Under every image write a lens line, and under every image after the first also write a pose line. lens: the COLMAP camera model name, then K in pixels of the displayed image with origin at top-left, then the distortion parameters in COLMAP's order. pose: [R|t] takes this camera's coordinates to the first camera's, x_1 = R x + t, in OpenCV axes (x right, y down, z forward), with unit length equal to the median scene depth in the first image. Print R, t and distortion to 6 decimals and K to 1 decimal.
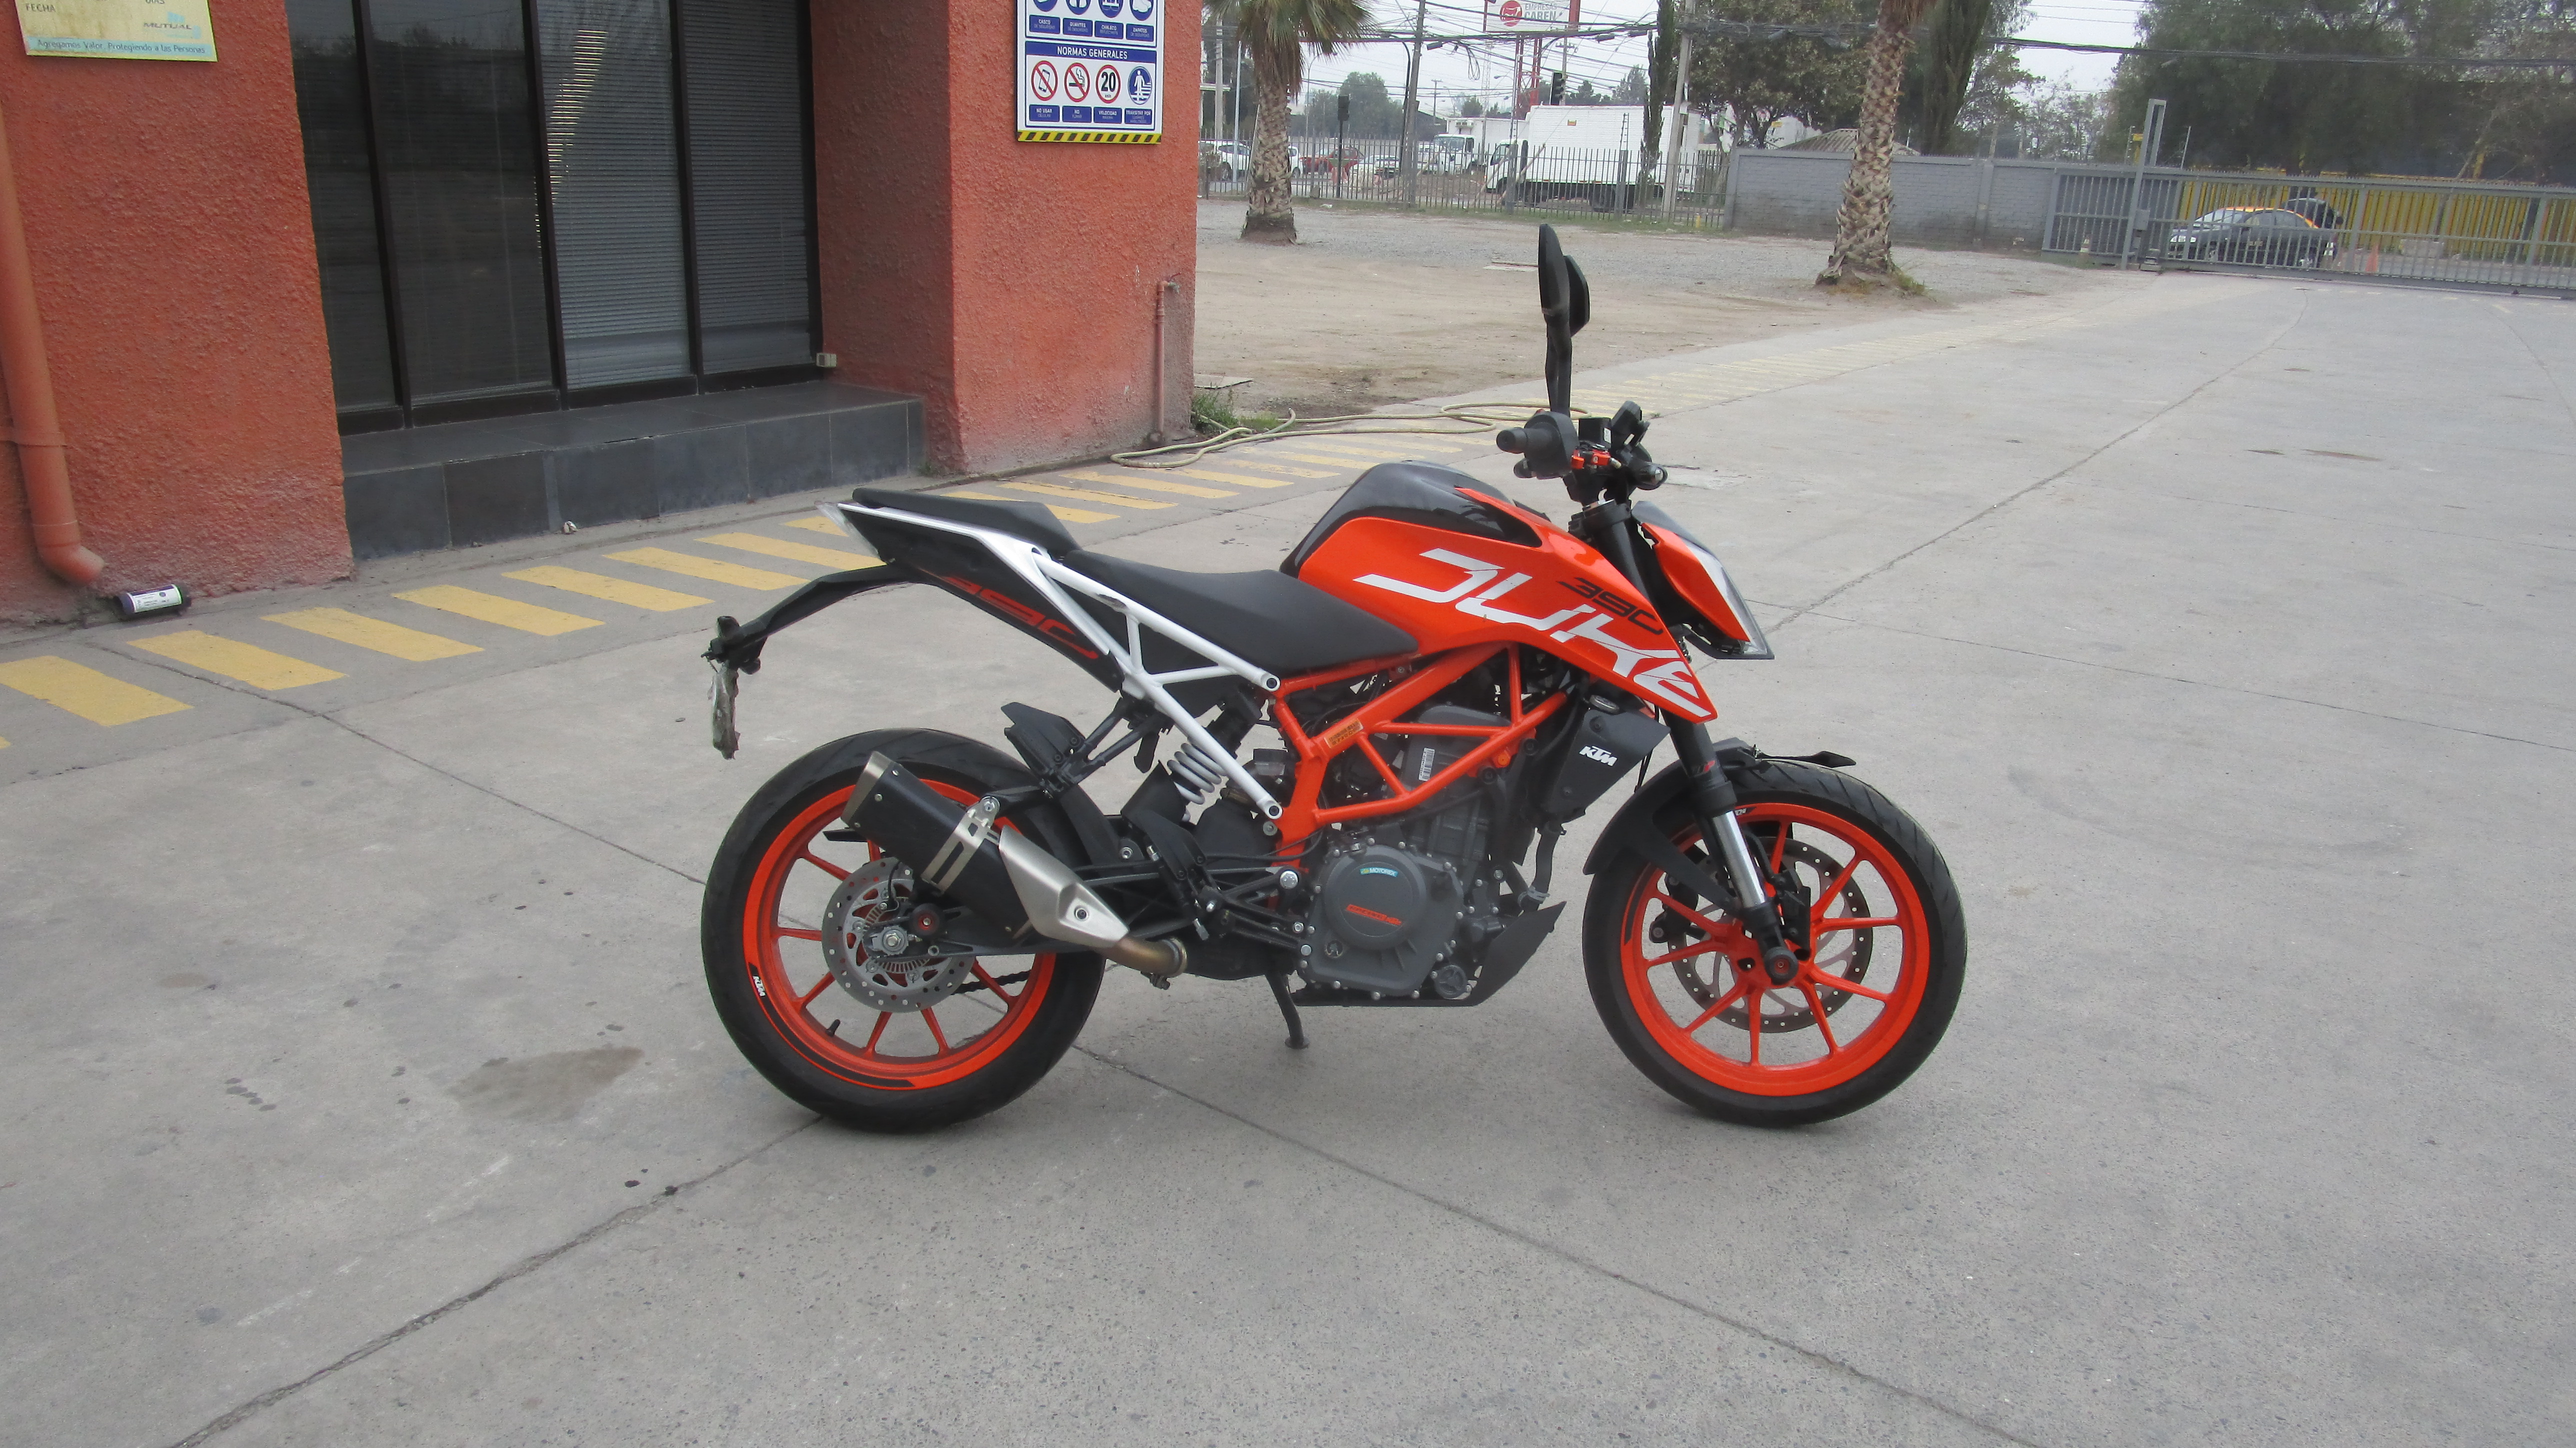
lens RADIAL K [[1836.6, 0, 1278.8], [0, 1836.6, 726.7], [0, 0, 1]] dist [-0.022702, 0.008538]
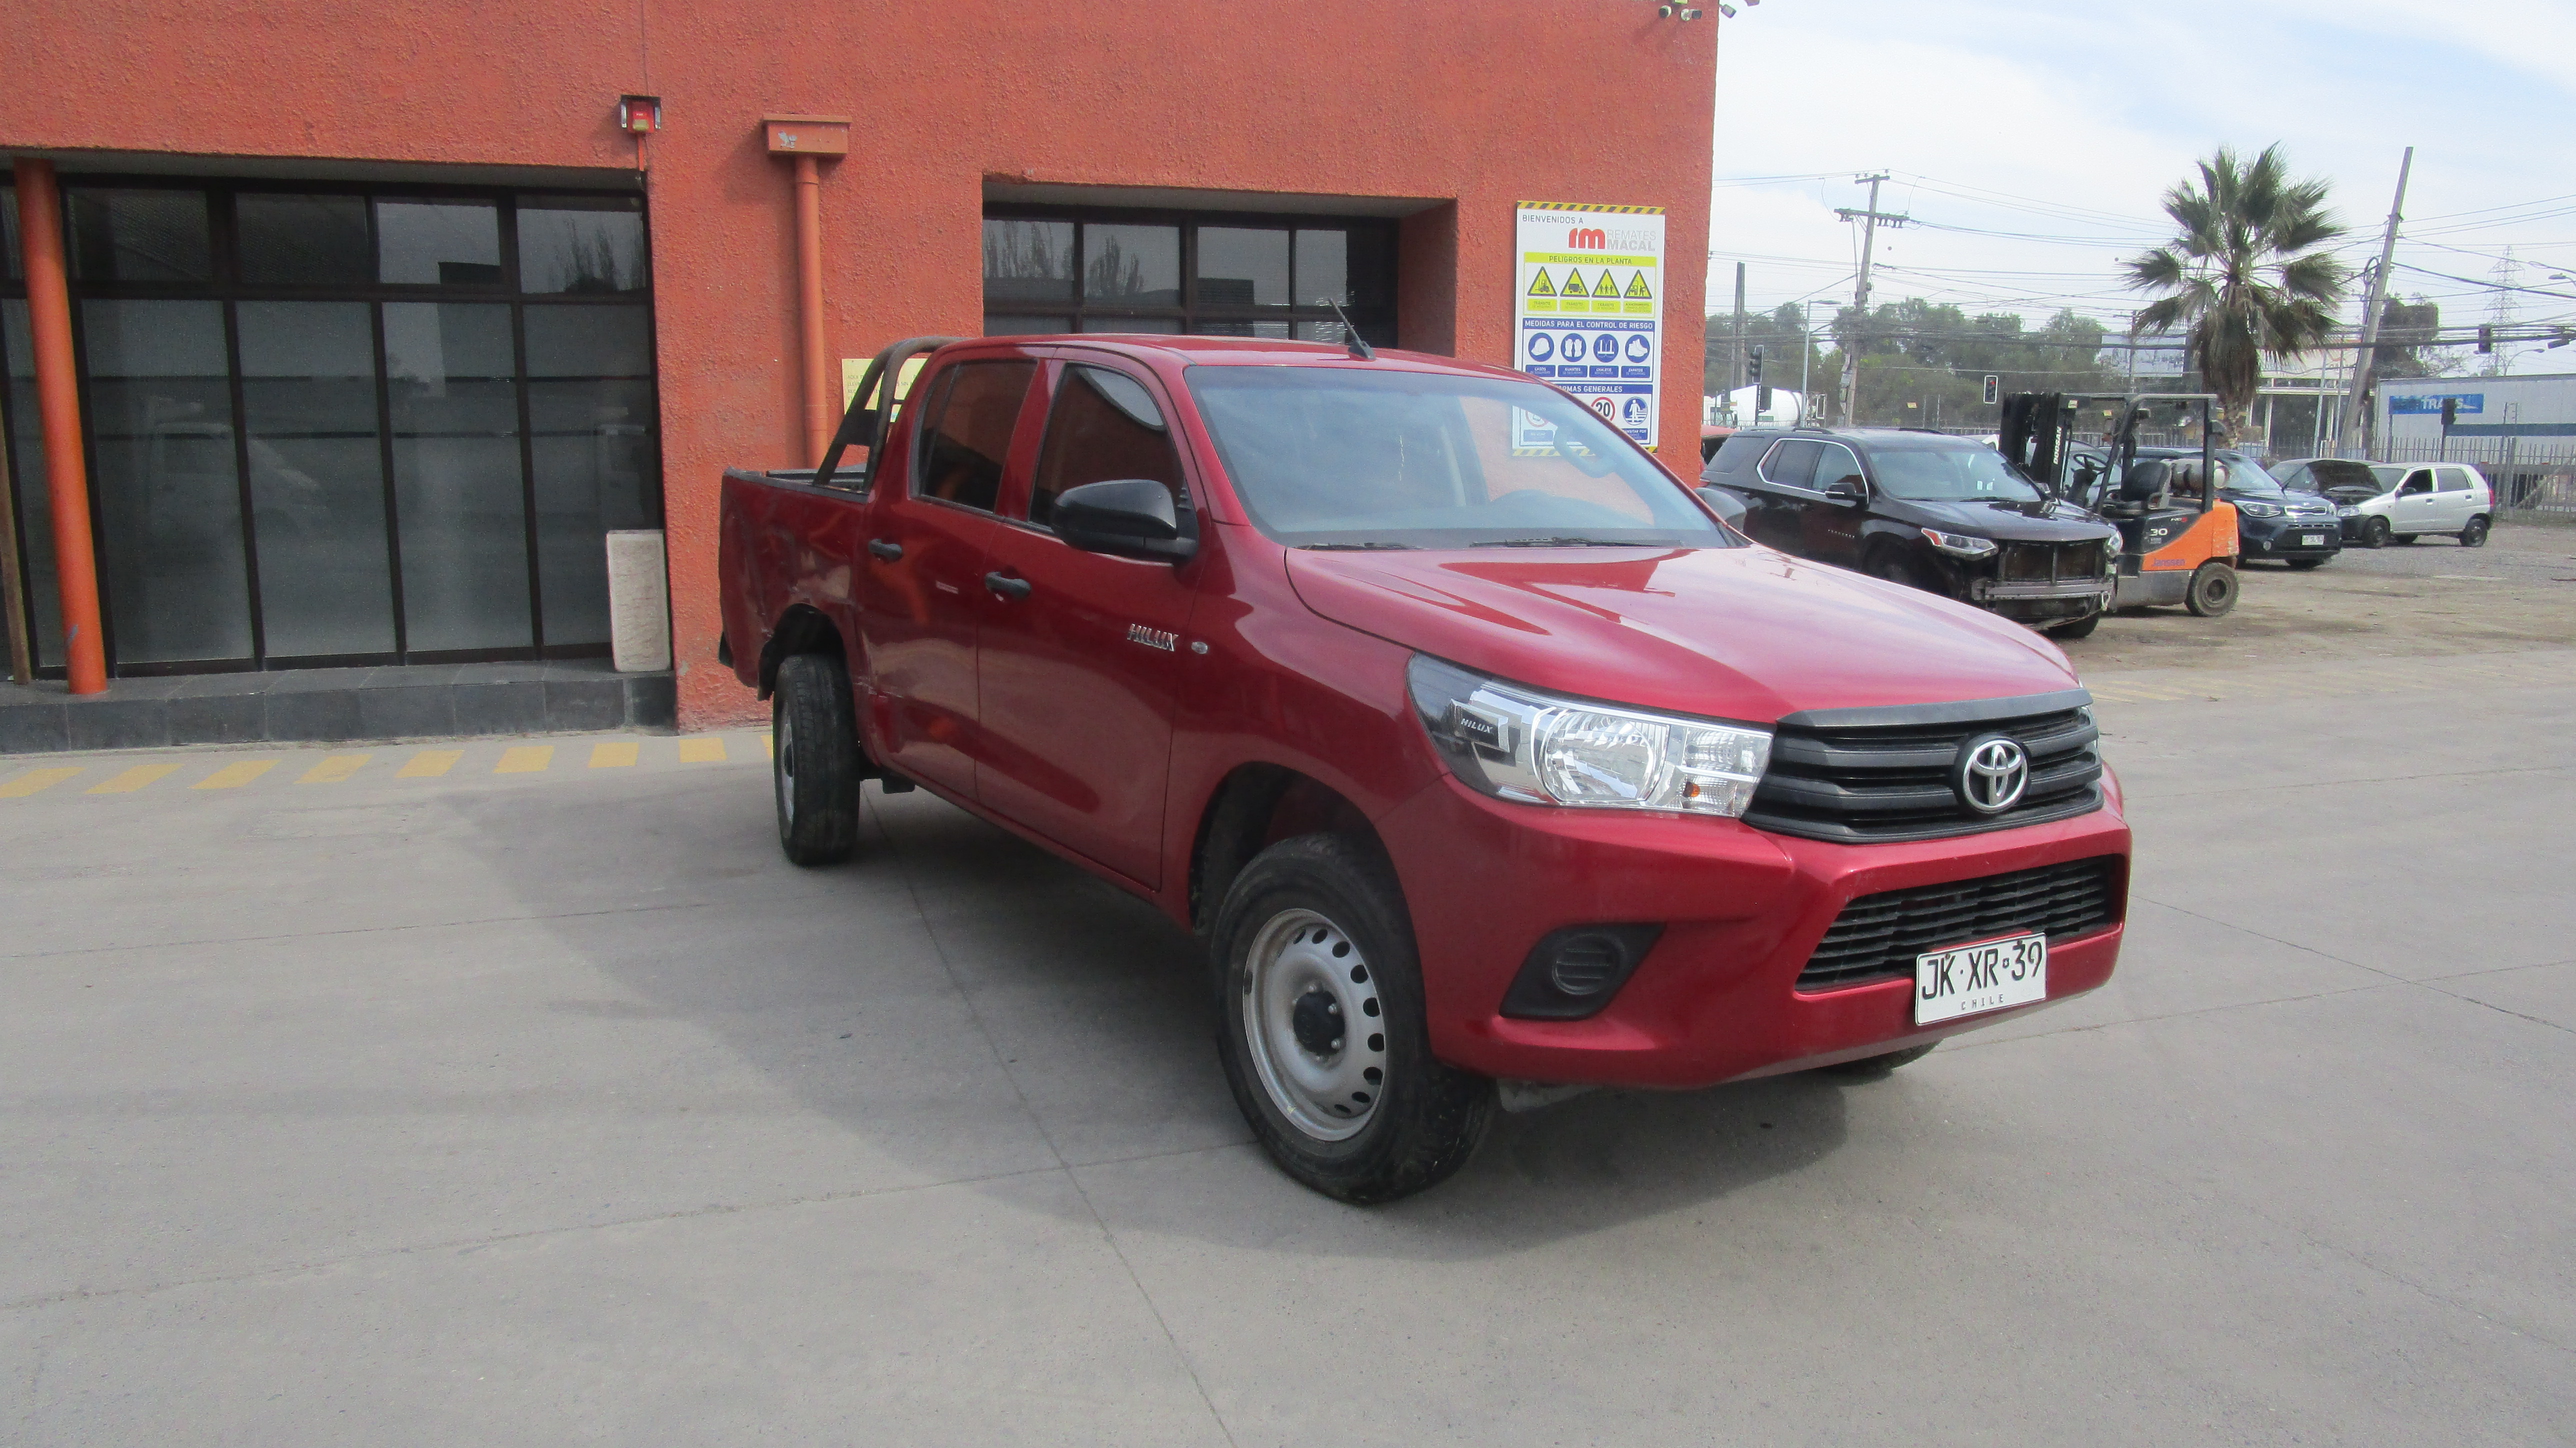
lens RADIAL K [[1849.5, 0, 1277.9], [0, 1849.5, 724.1], [0, 0, 1]] dist [-0.024738, 0.019244]
pose [[0.828034, 0.046286, -0.558764, 0.472593], [-0.145177, 0.980299, -0.133934, 0.081398], [0.541556, 0.192022, 0.818441, -0.168804]]
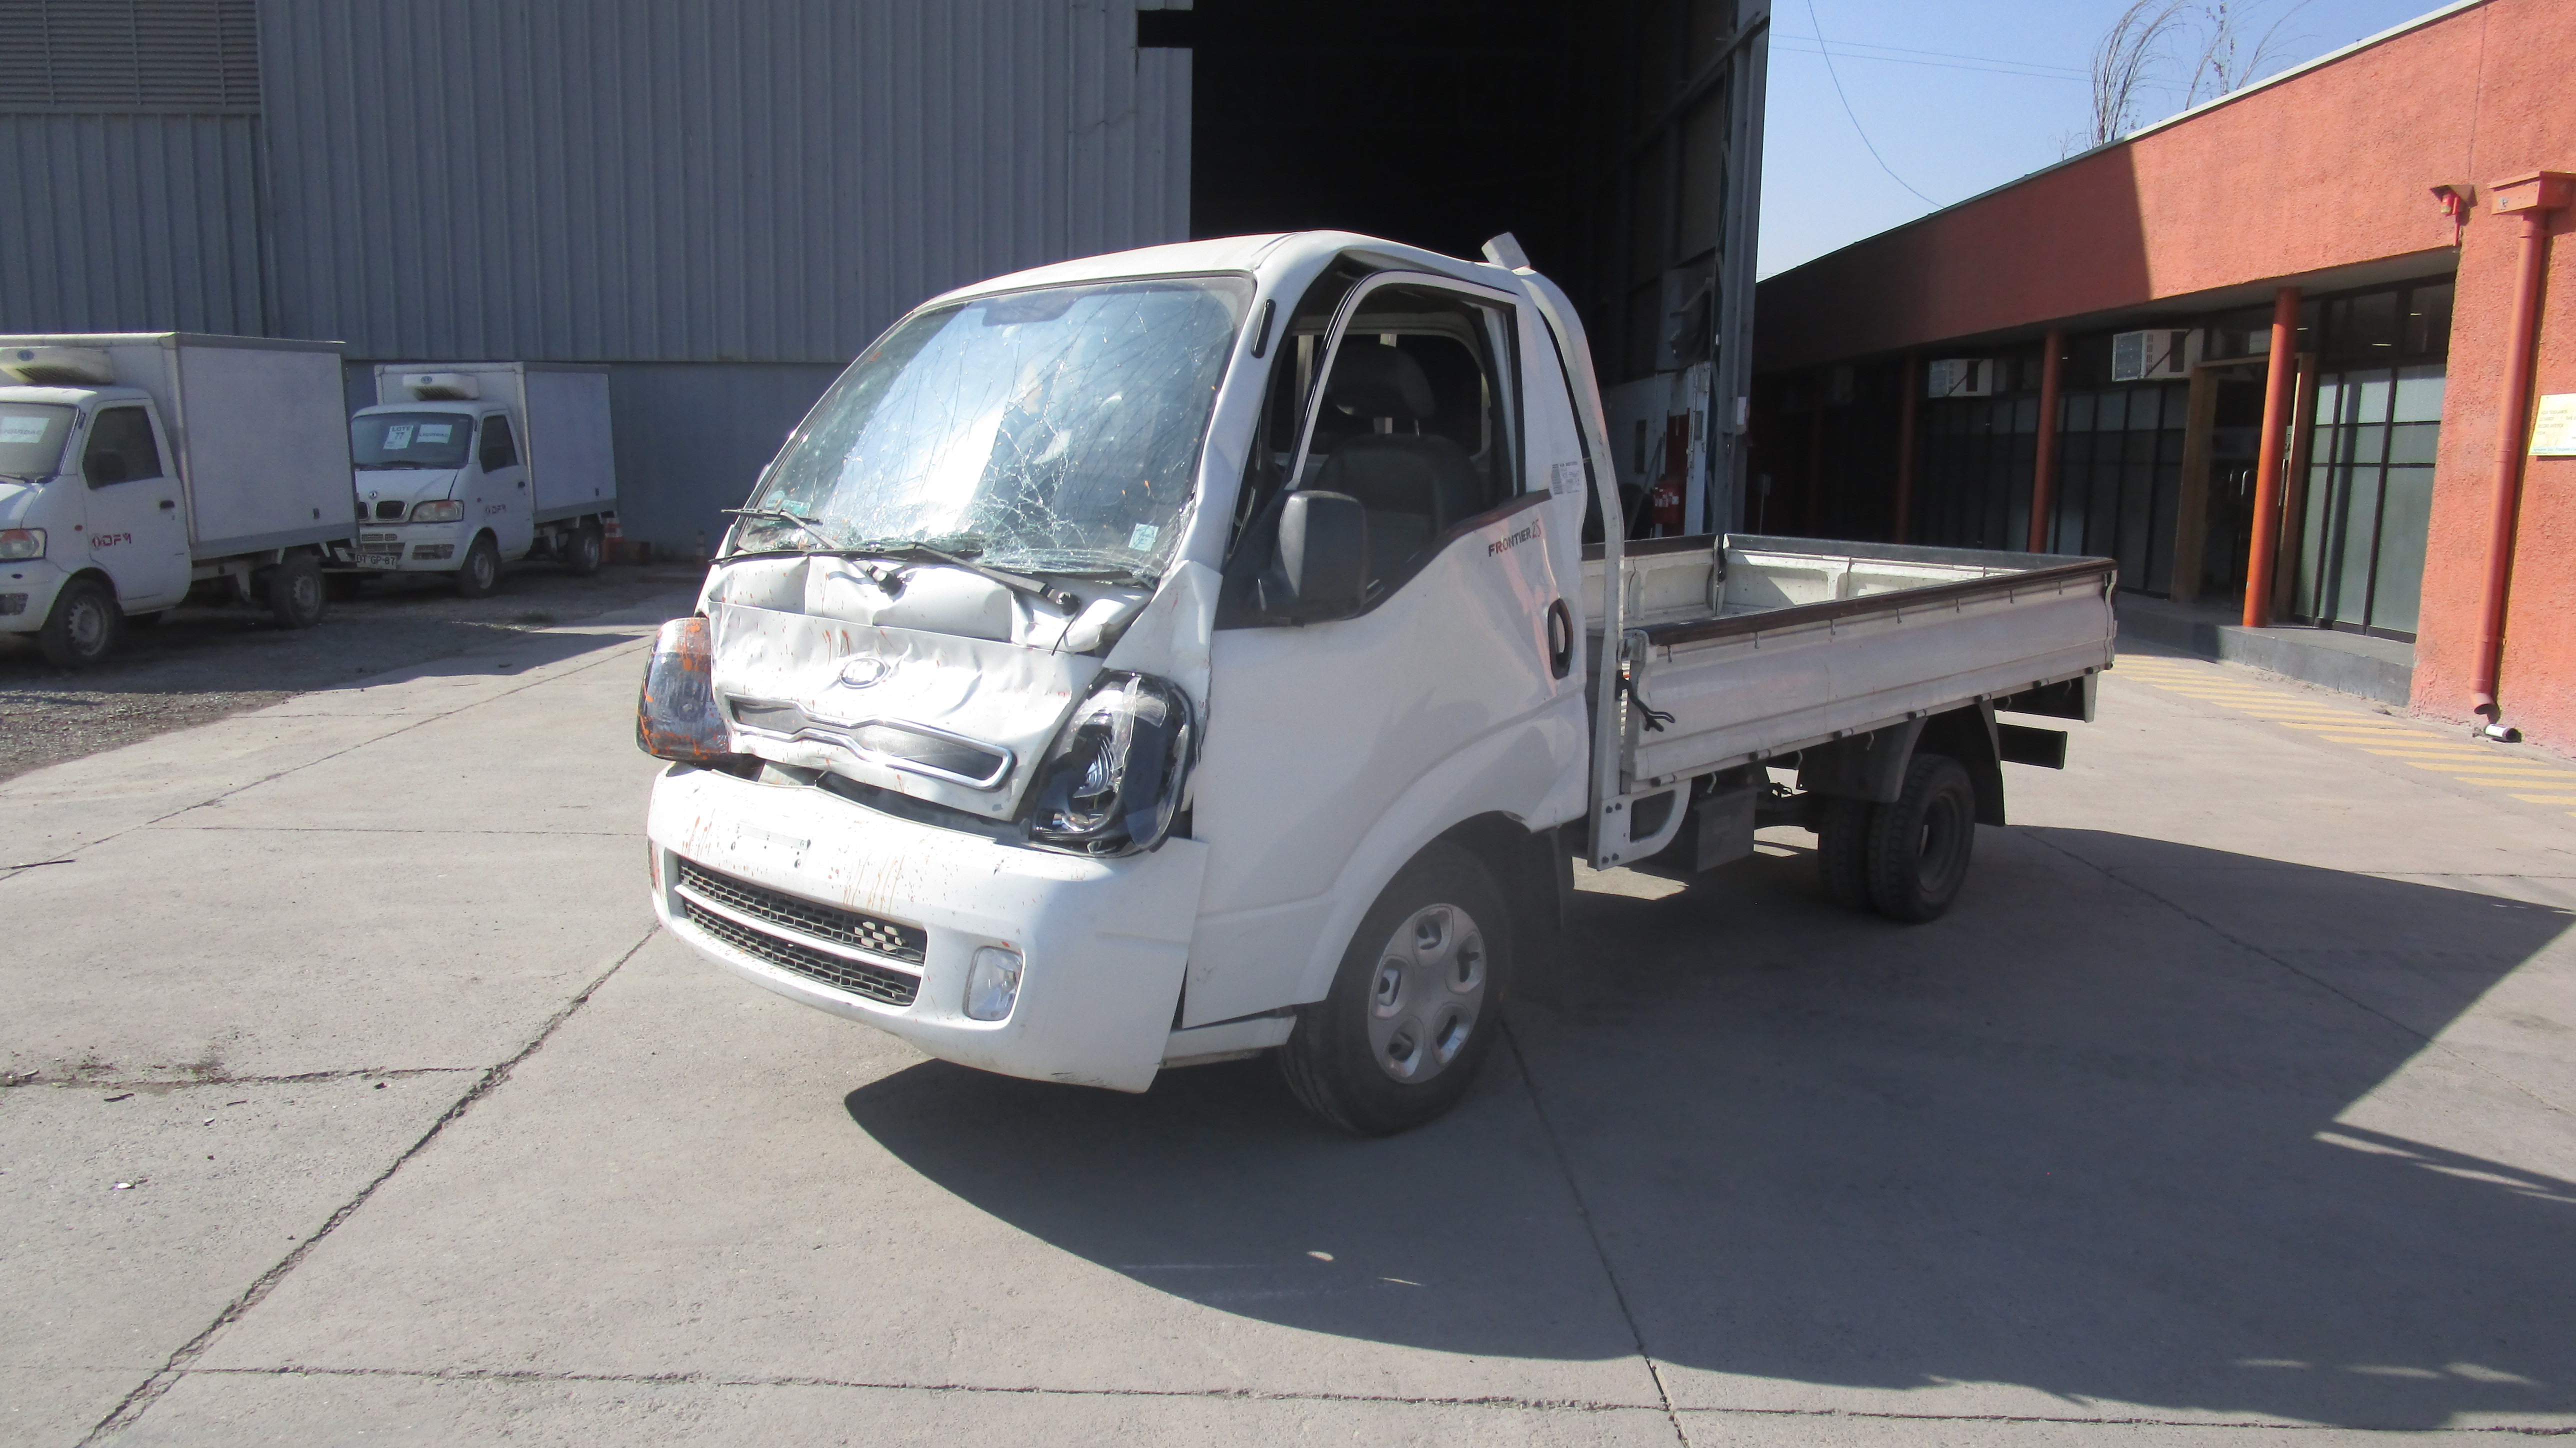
lens RADIAL K [[1849.5, 0, 1277.9], [0, 1849.5, 724.1], [0, 0, 1]] dist [-0.024738, 0.019244]
pose [[-0.817813, 0.037996, -0.574228, 0.991054], [-0.221762, 0.899950, 0.375382, -0.336906], [0.531039, 0.434334, -0.727565, 1.130935]]
